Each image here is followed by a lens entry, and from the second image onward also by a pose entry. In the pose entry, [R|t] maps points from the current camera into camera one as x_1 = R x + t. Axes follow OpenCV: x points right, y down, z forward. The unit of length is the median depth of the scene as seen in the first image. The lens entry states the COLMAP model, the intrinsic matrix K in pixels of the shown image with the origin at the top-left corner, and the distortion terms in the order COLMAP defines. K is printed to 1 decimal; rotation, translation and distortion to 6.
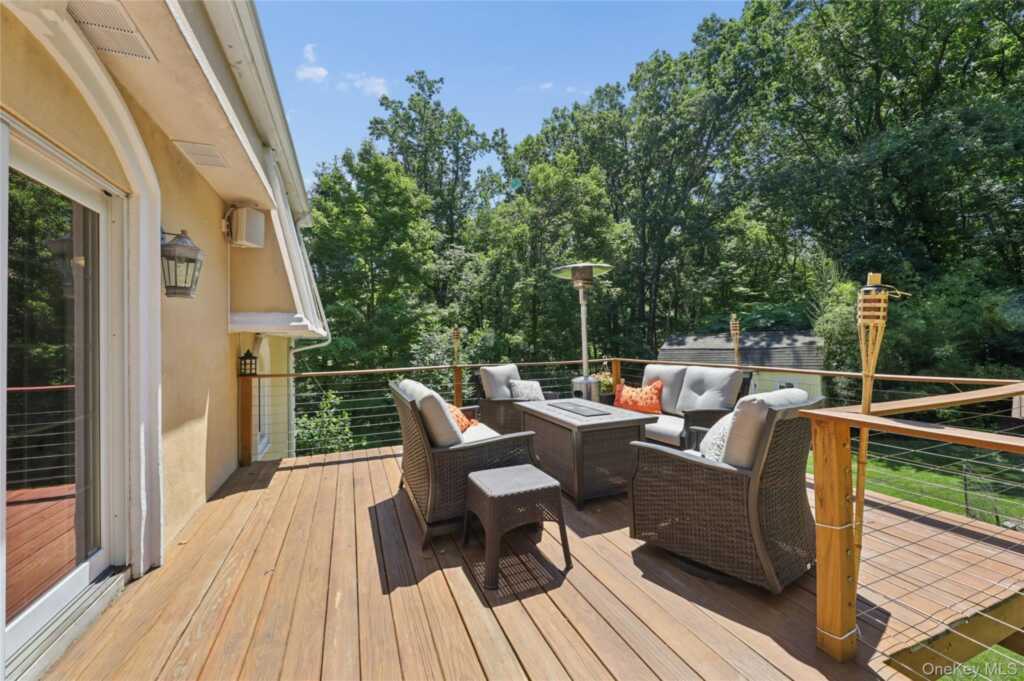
lens RADIAL K [[417.3, 0, 509.1], [0, 417.3, 335.5], [0, 0, 1]] dist [-0.000597, 0.000035]
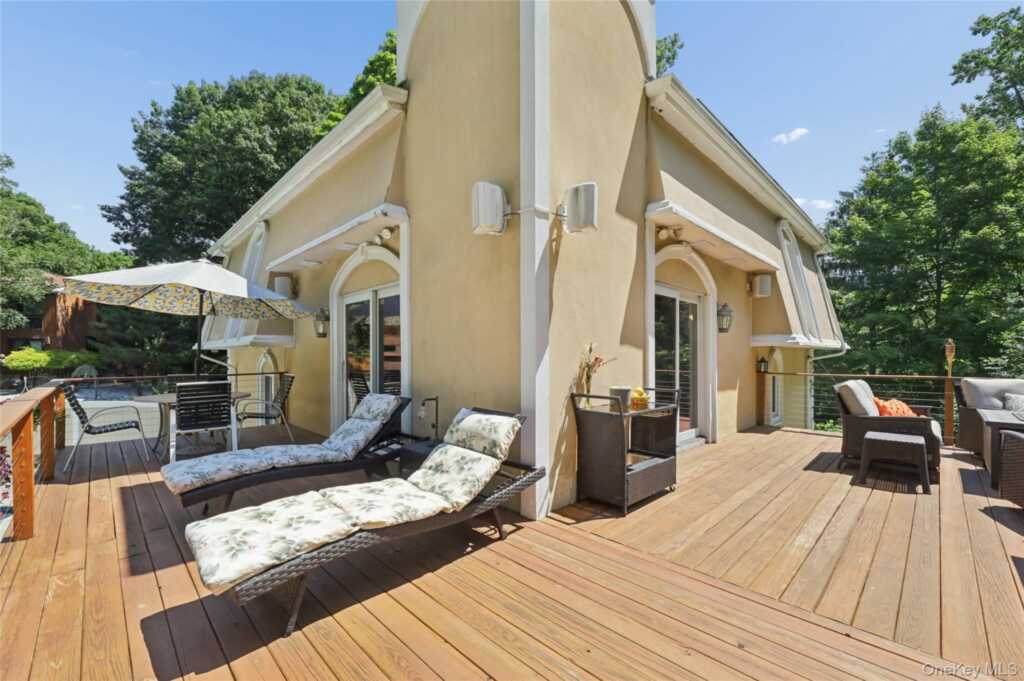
lens RADIAL K [[422.2, 0, 512.7], [0, 422.2, 344.2], [0, 0, 1]] dist [-0.000403, 0.000339]
pose [[0.405956, 0.002675, -0.913889, 0.462718], [-0.000352, 0.999996, 0.002771, -0.018456], [0.913893, -0.000803, 0.405955, -0.540273]]
